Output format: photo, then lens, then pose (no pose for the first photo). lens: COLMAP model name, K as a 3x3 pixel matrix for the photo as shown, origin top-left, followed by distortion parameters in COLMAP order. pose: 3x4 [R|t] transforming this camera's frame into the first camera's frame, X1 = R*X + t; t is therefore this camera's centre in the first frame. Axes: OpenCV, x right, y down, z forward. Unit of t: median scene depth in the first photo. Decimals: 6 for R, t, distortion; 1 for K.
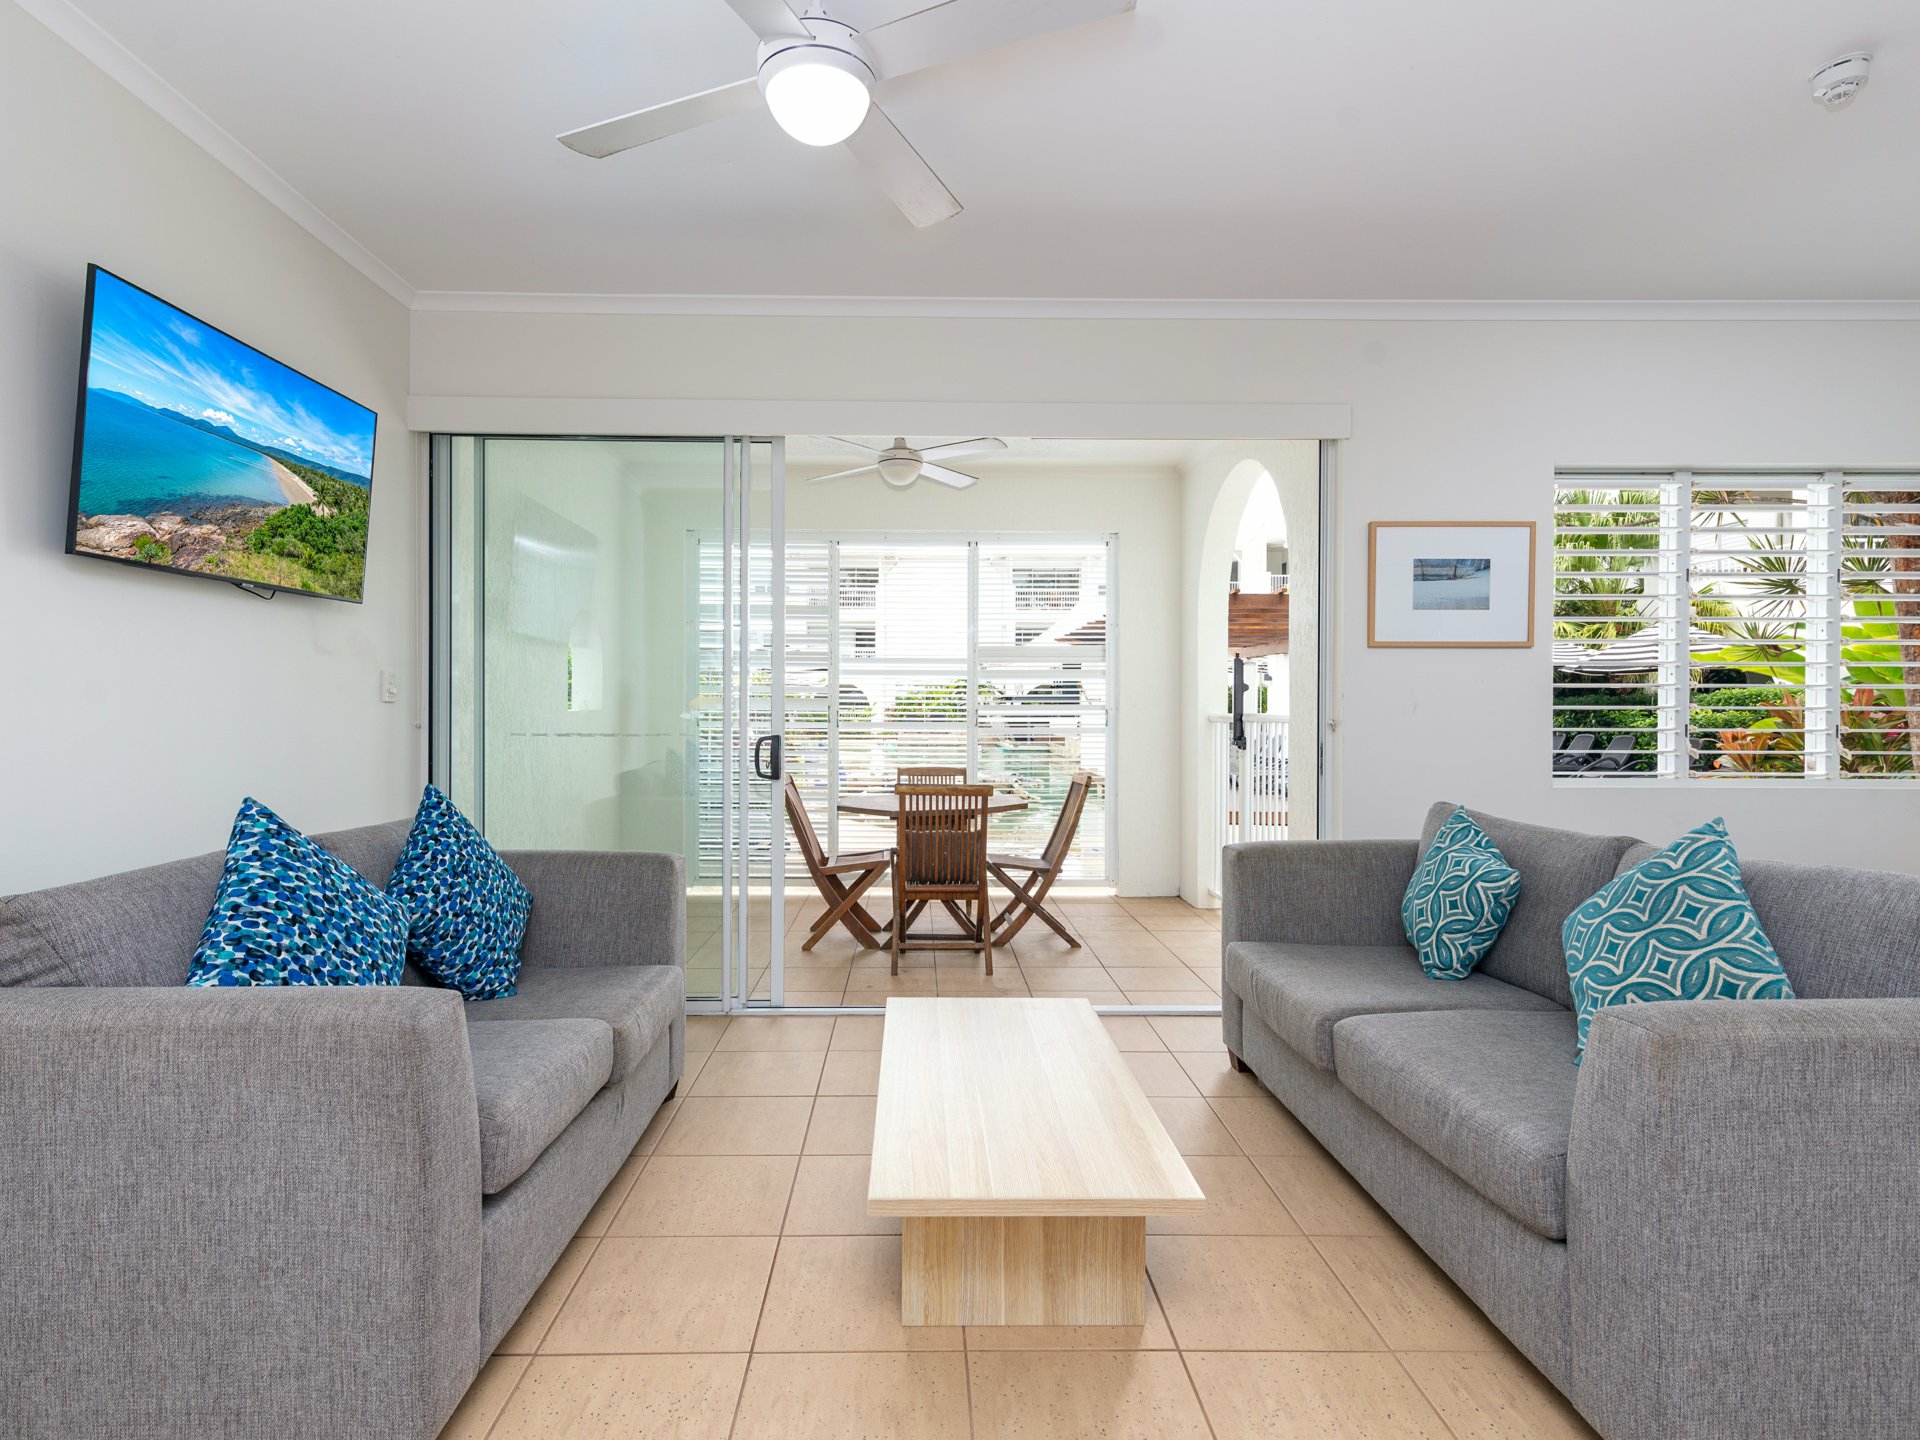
lens RADIAL K [[974.4, 0, 954.5], [0, 974.4, 709.2], [0, 0, 1]] dist [0.021556, -0.001836]
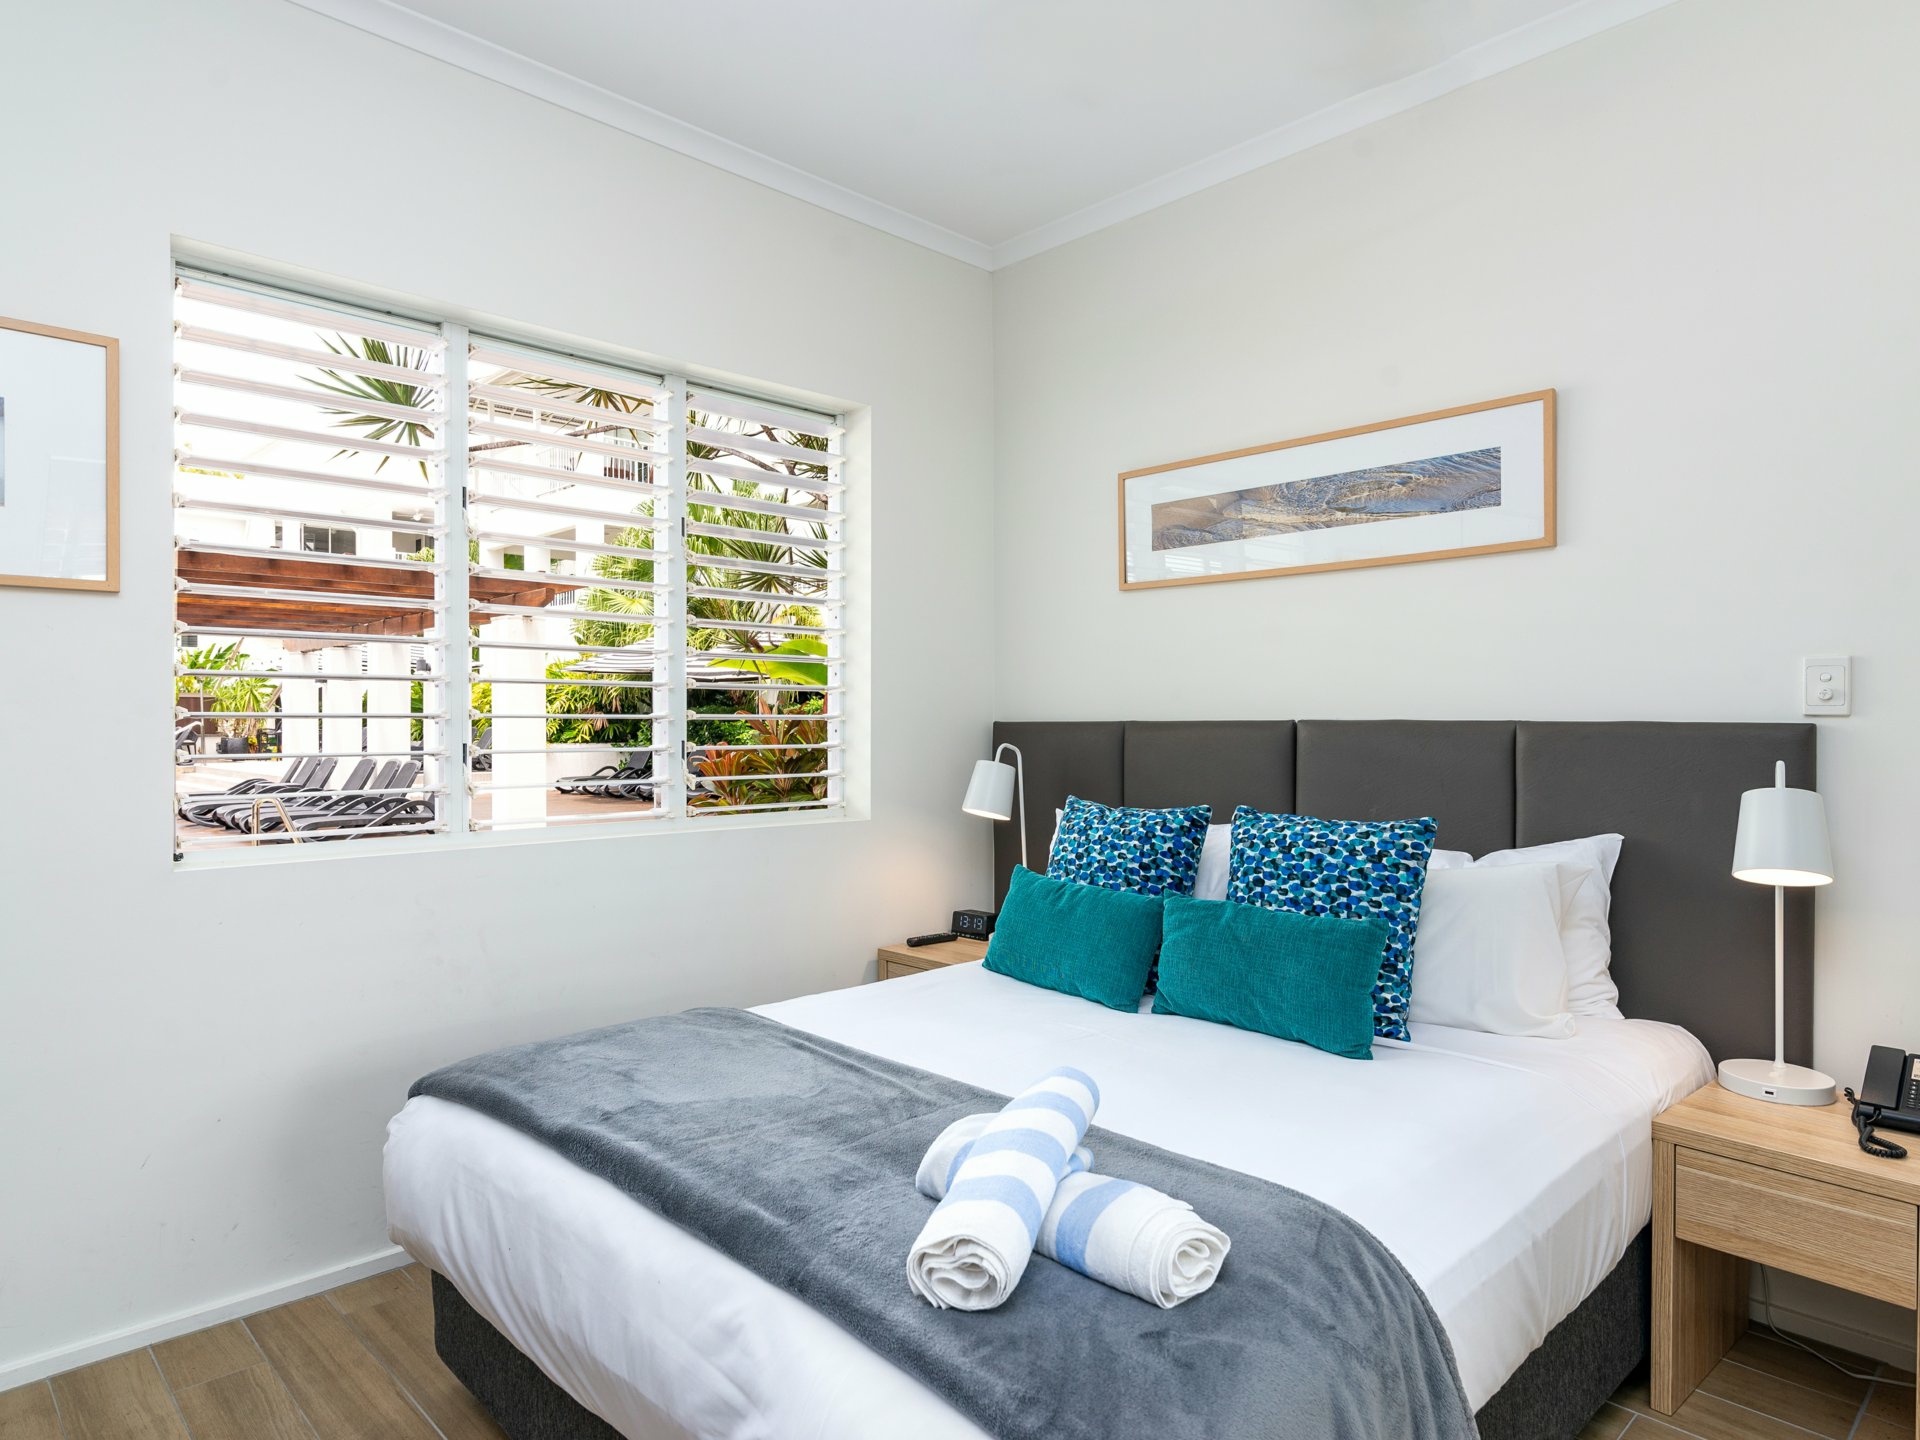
lens RADIAL K [[1147.2, 0, 925.1], [0, 1147.2, 728.7], [0, 0, 1]] dist [0.007305, -0.006720]
pose [[0.751869, -0.006567, 0.659280, 0.516411], [0.003575, 0.999976, 0.005884, 0.002963], [-0.659303, -0.002068, 0.751875, 0.298005]]
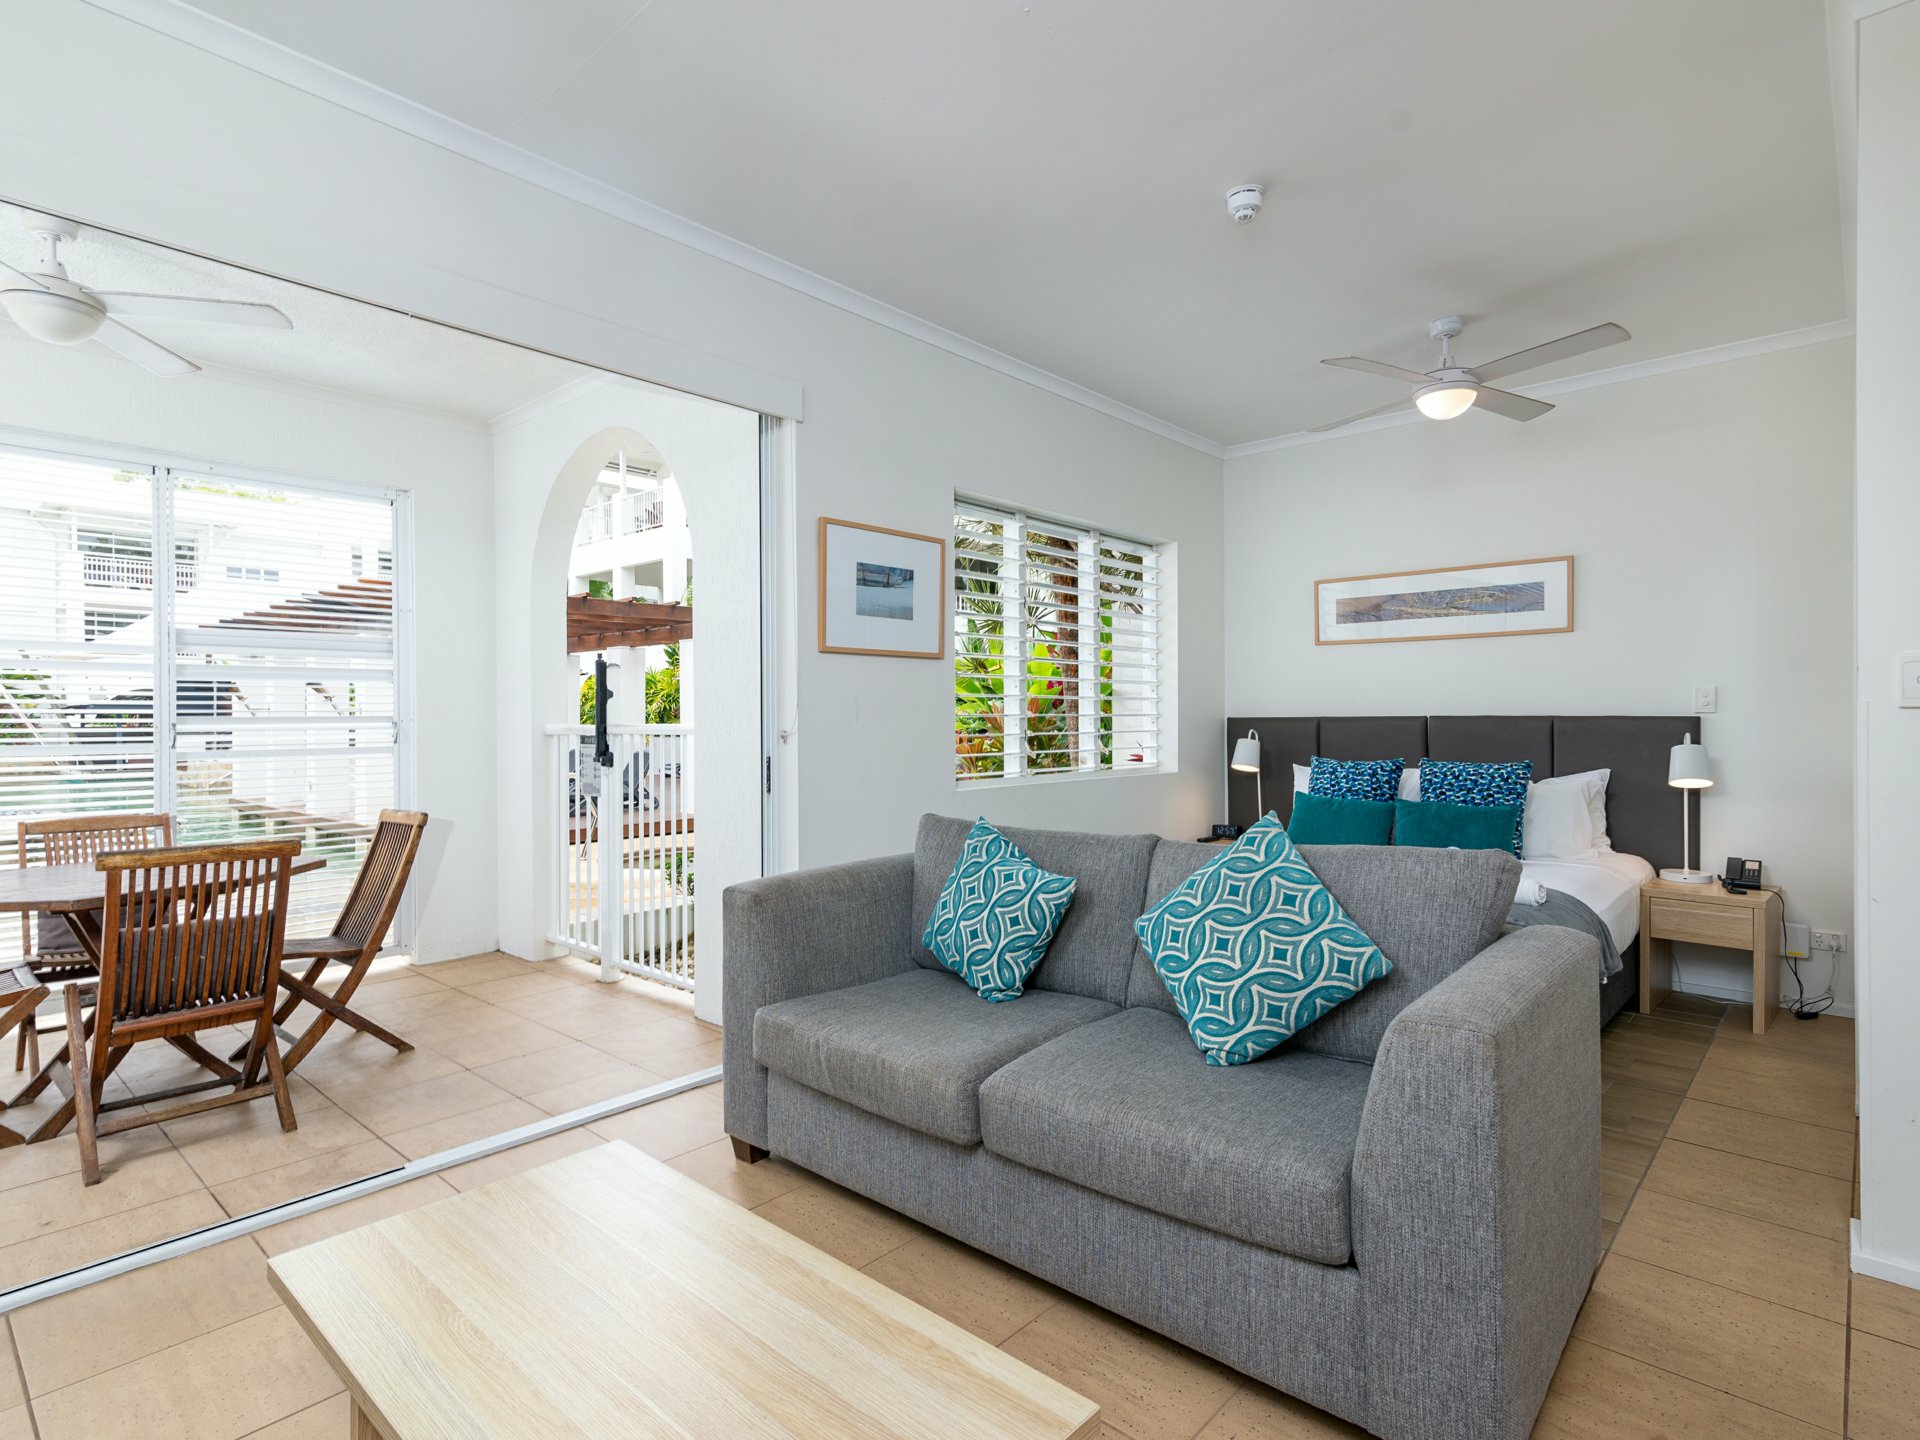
lens RADIAL K [[974.4, 0, 969.1], [0, 974.4, 723.4], [0, 0, 1]] dist [0.021556, -0.001836]
pose [[0.695550, -0.009805, 0.718411, -0.142665], [0.007940, 0.999951, 0.005960, 0.000139], [-0.718434, 0.001559, 0.695593, 0.257134]]
